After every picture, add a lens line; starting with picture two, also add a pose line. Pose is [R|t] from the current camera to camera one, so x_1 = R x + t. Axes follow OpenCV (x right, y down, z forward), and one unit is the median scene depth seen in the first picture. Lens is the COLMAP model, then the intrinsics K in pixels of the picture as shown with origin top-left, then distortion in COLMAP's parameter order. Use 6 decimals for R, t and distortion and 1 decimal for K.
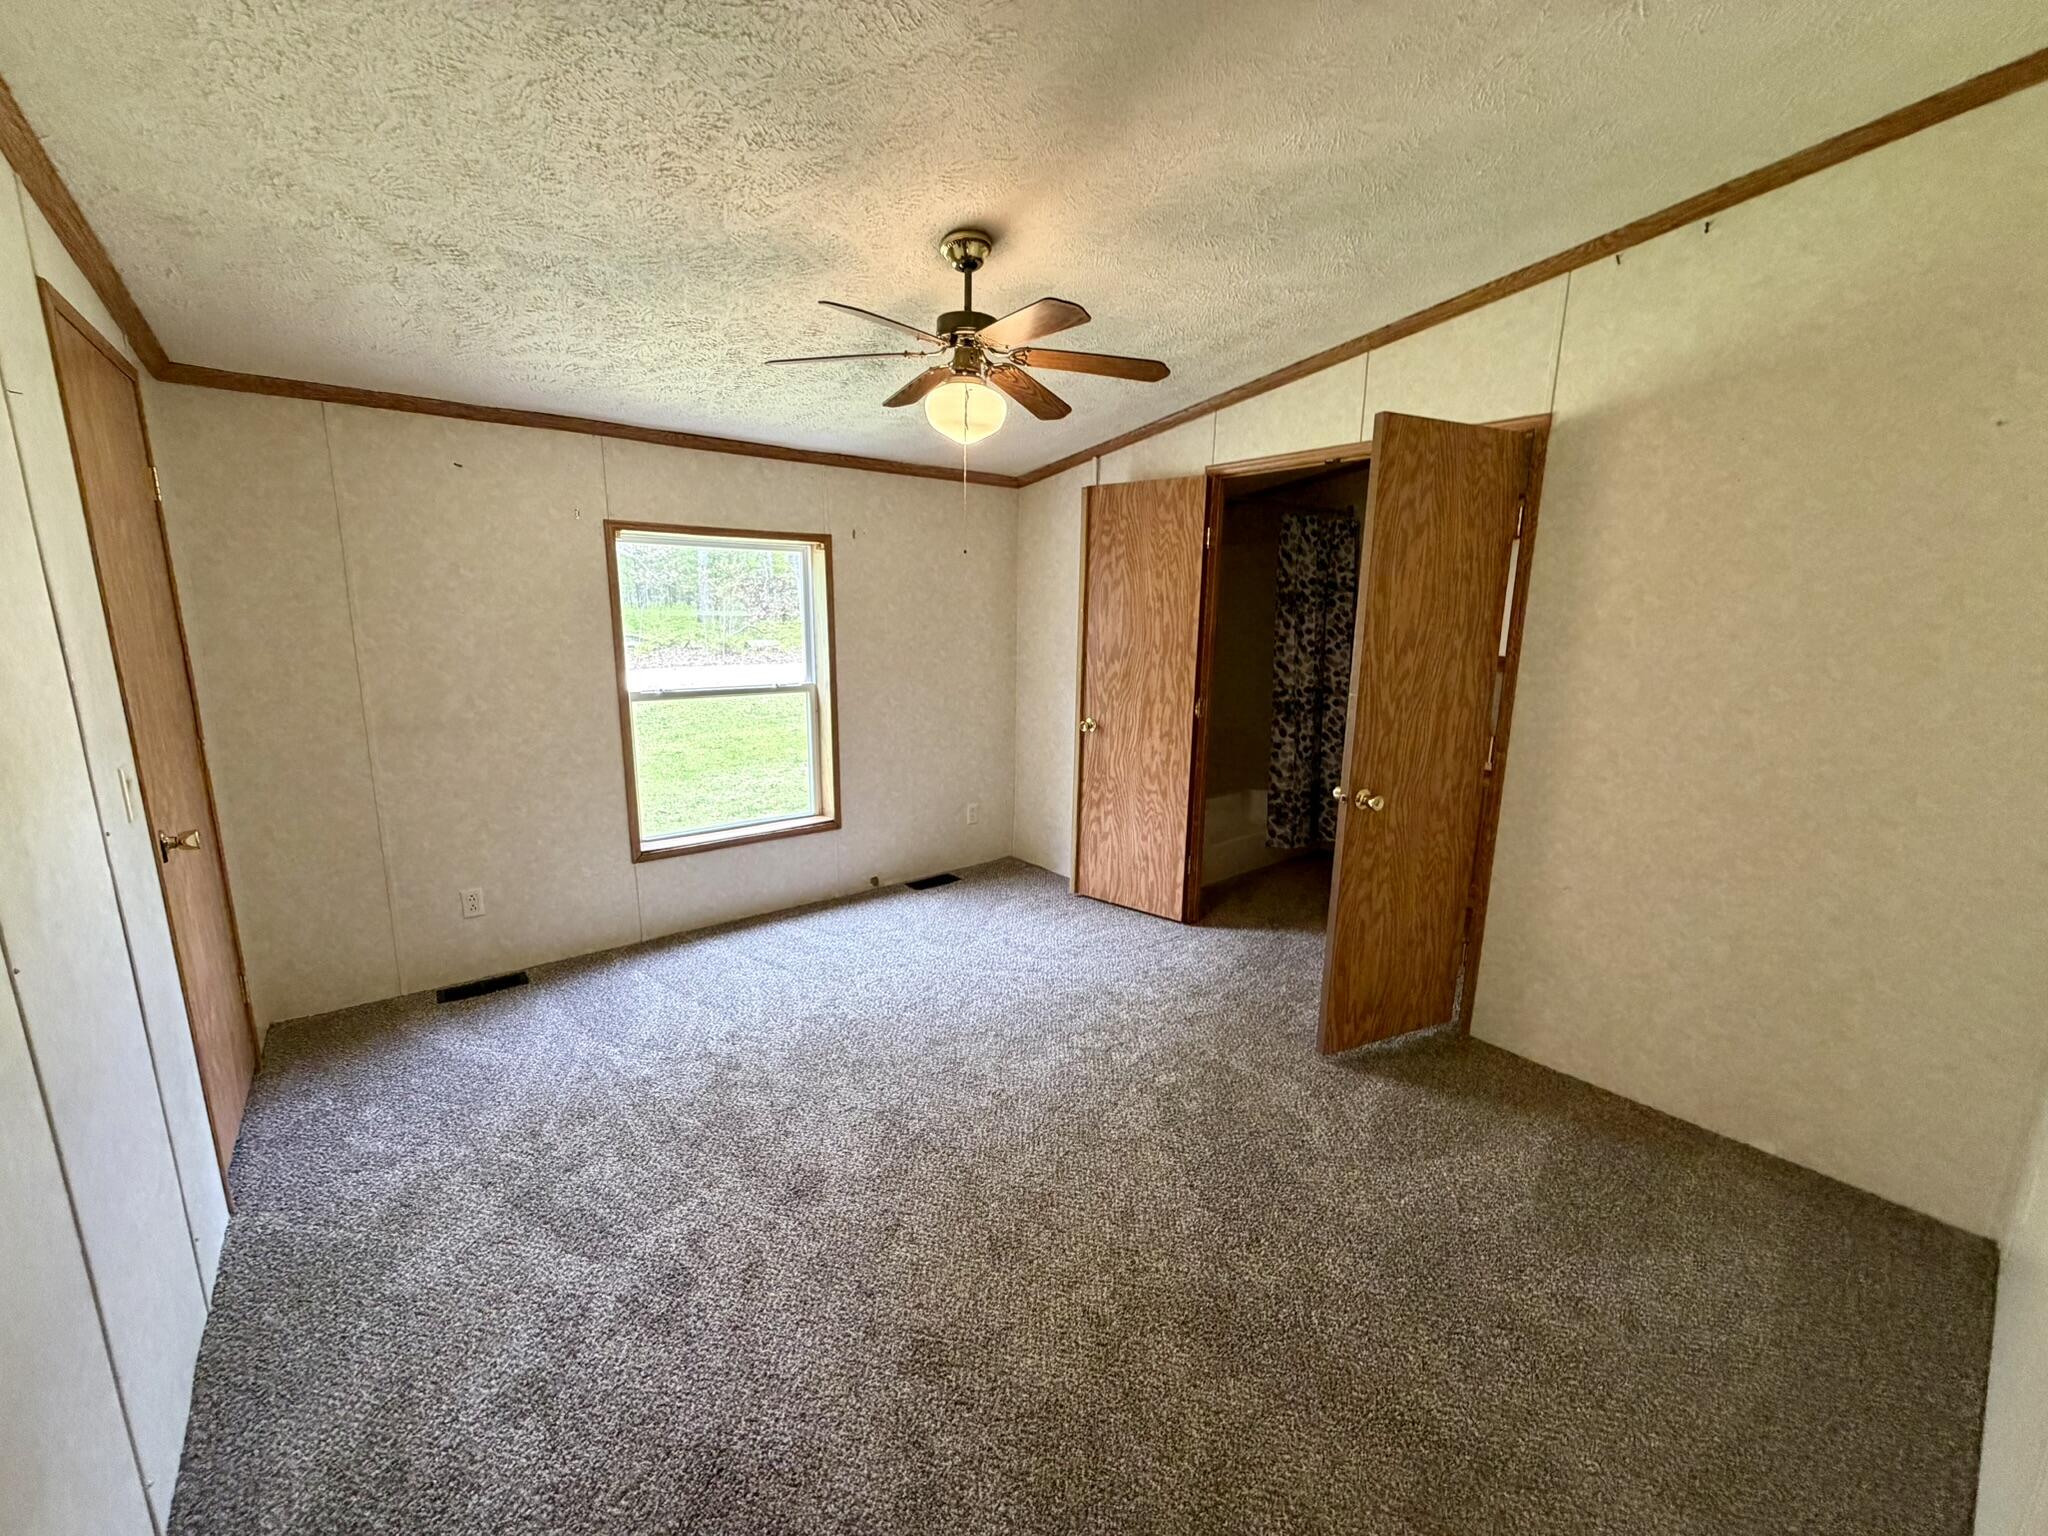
lens RADIAL K [[815.9, 0, 1015.9], [0, 815.9, 765.8], [0, 0, 1]] dist [-0.000064, -0.000139]
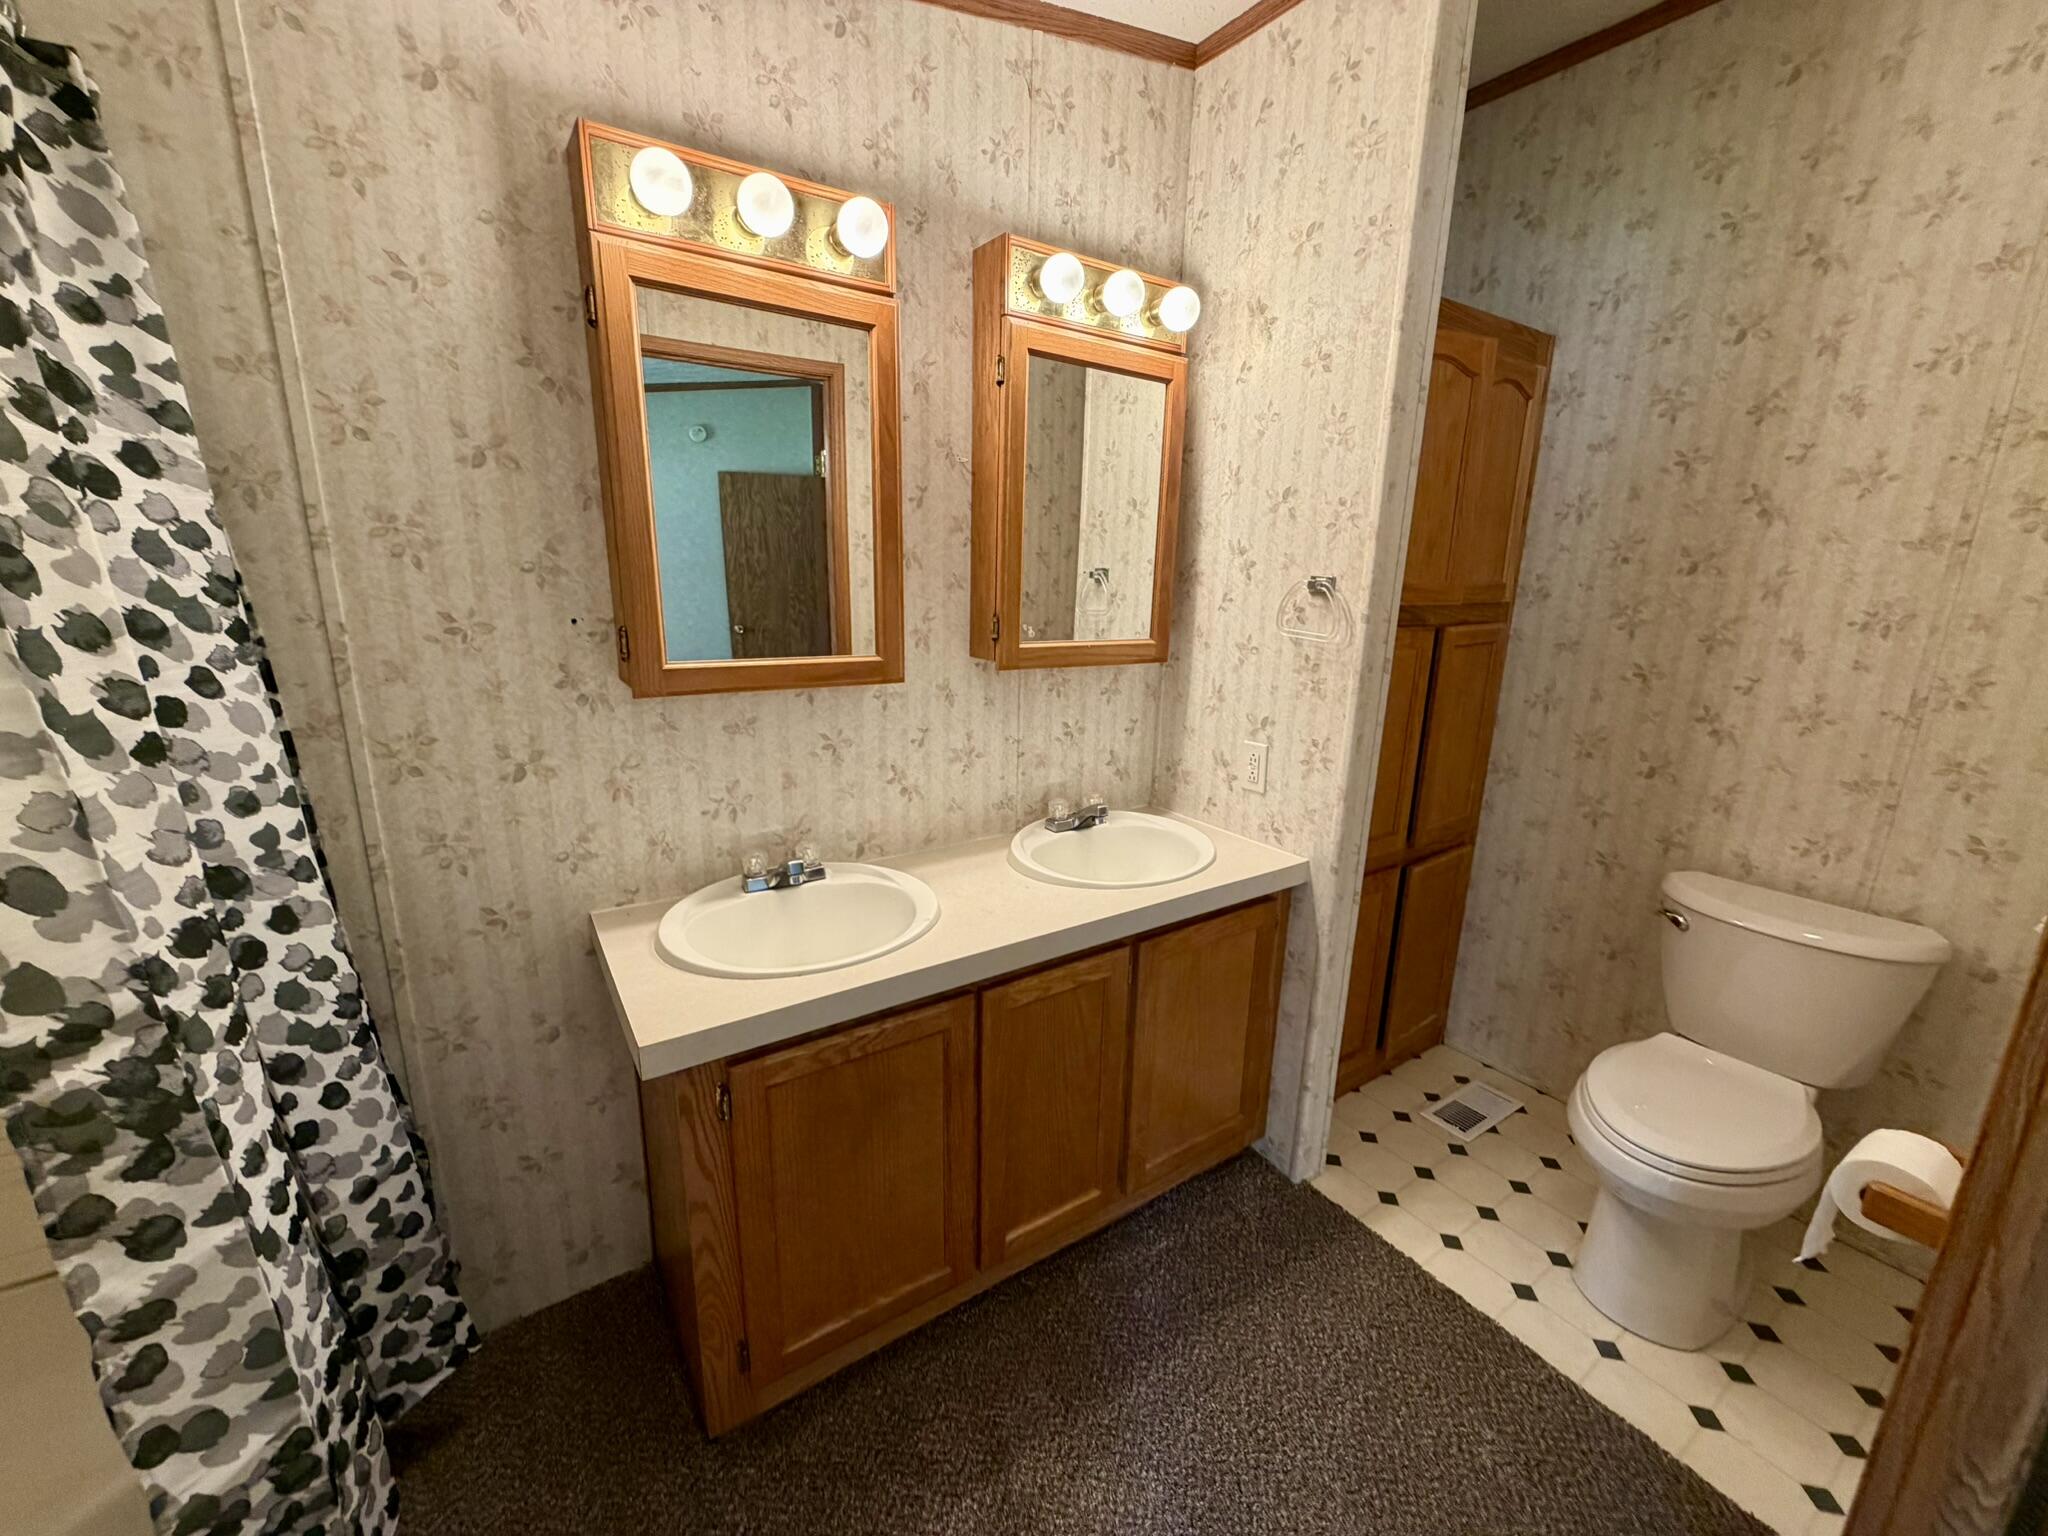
lens RADIAL K [[815.9, 0, 1015.9], [0, 815.9, 765.8], [0, 0, 1]] dist [-0.000064, -0.000139]
pose [[0.084354, -0.248103, 0.965054, 0.198541], [0.176700, 0.956881, 0.230557, -0.139447], [-0.980644, 0.151076, 0.124556, 0.772982]]
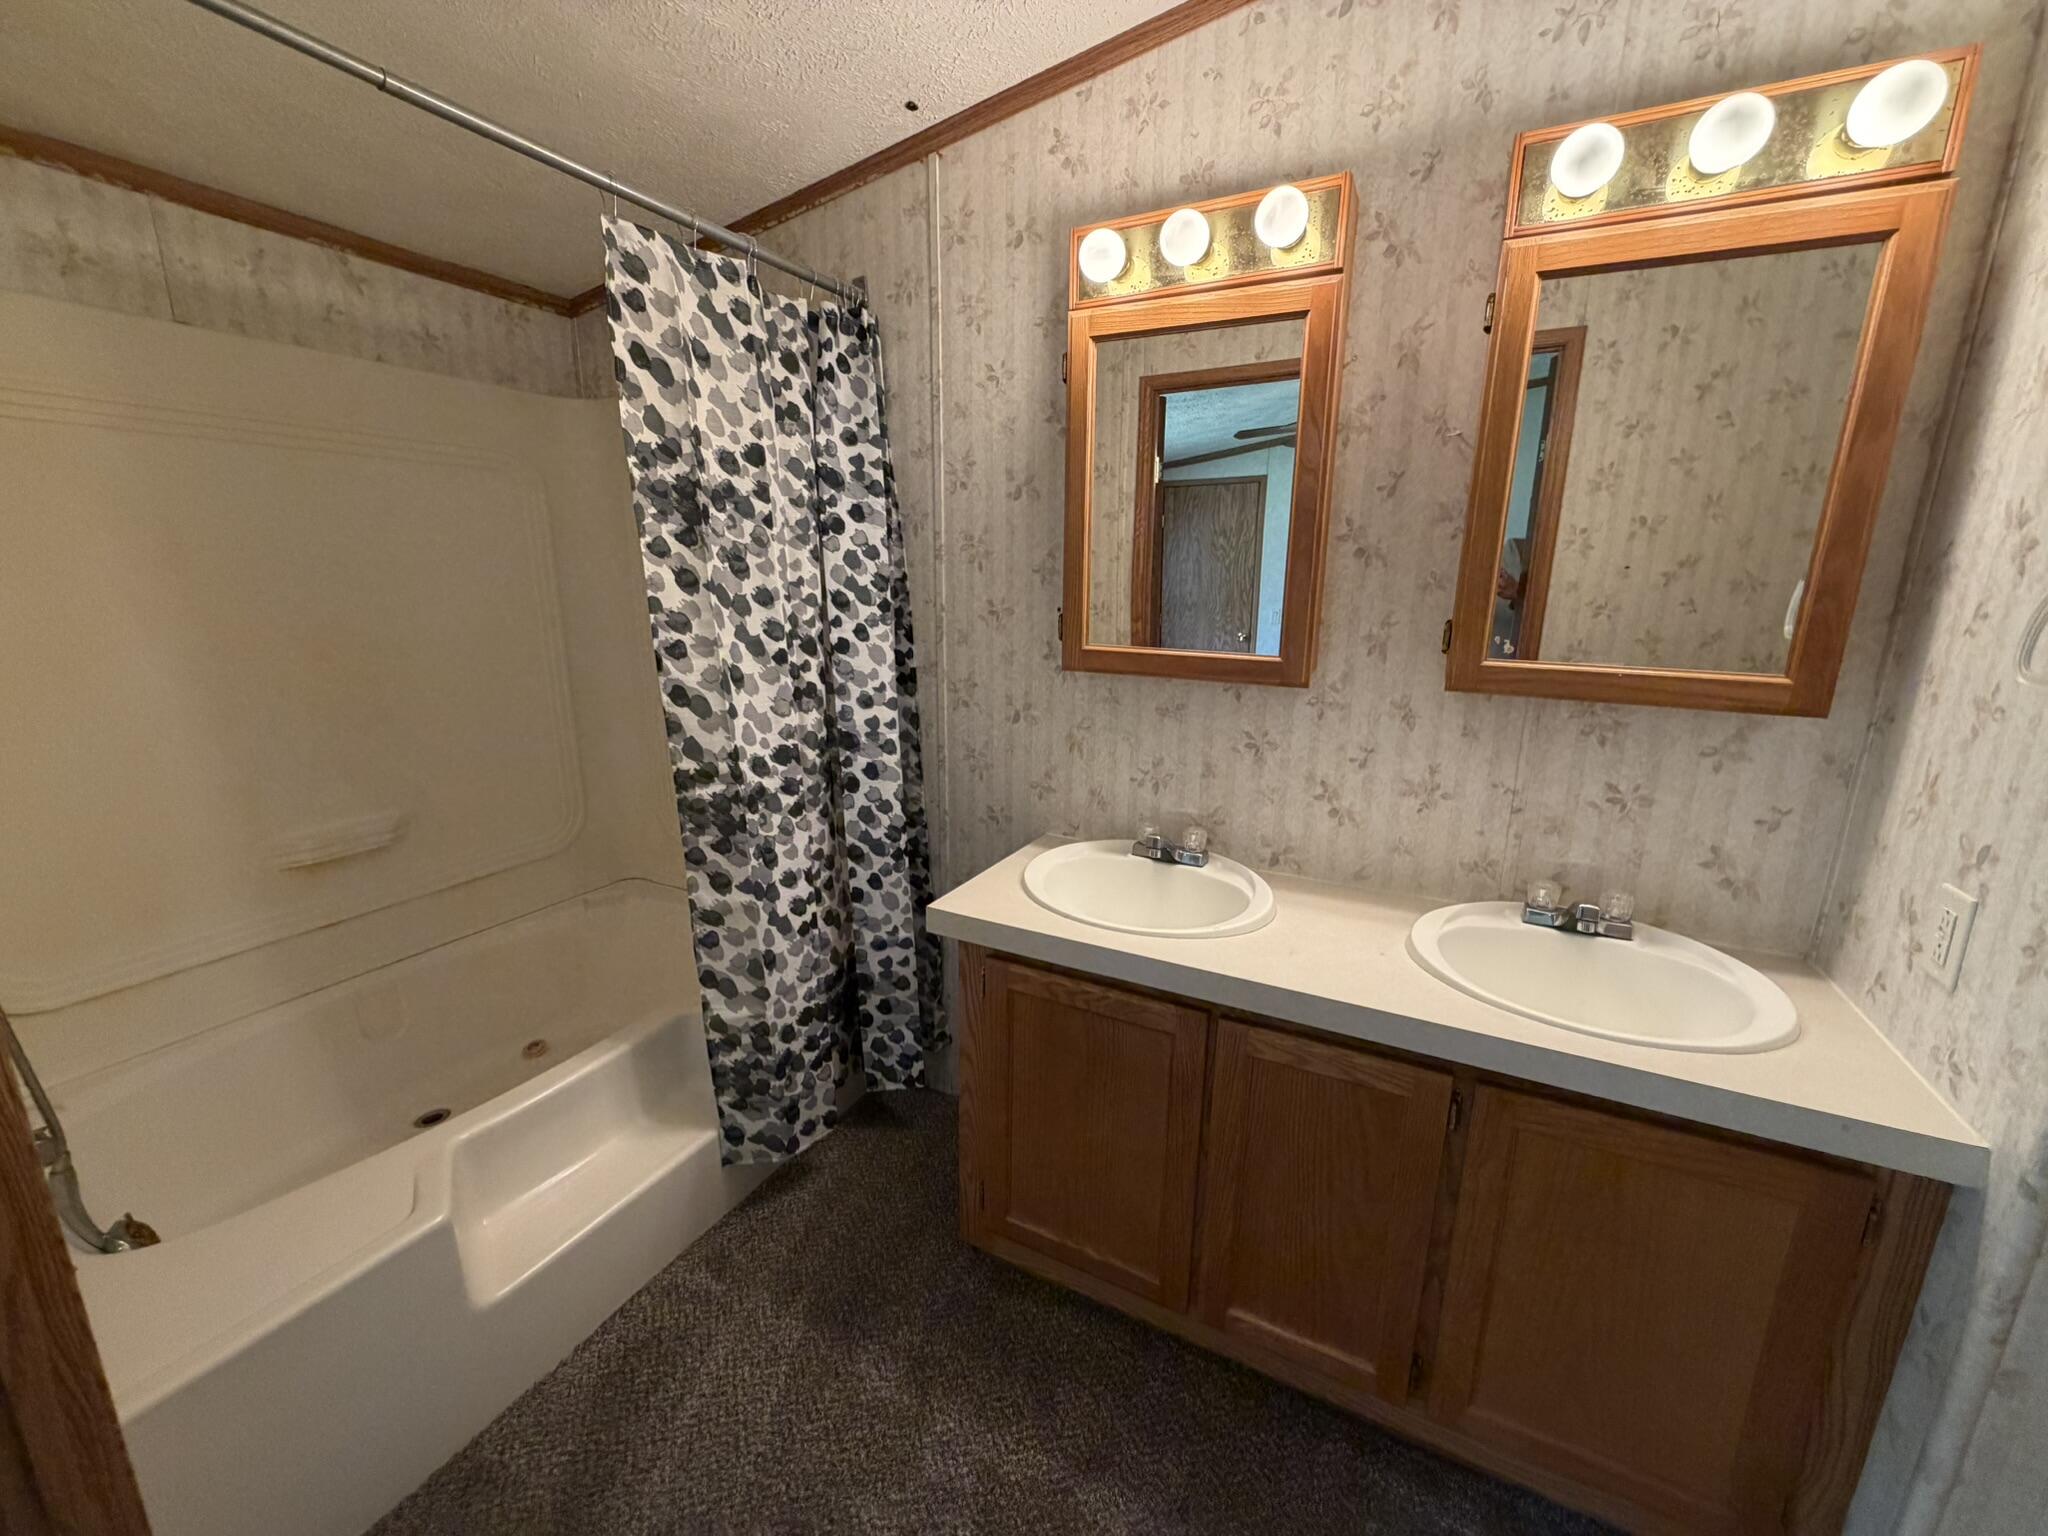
lens RADIAL K [[813.9, 0, 1018.3], [0, 813.9, 766.6], [0, 0, 1]] dist [-0.003066, -0.000007]
pose [[0.913772, -0.099085, 0.393958, 0.305284], [0.083253, 0.994890, 0.057123, -0.098789], [-0.397605, -0.019399, 0.917352, 0.608097]]
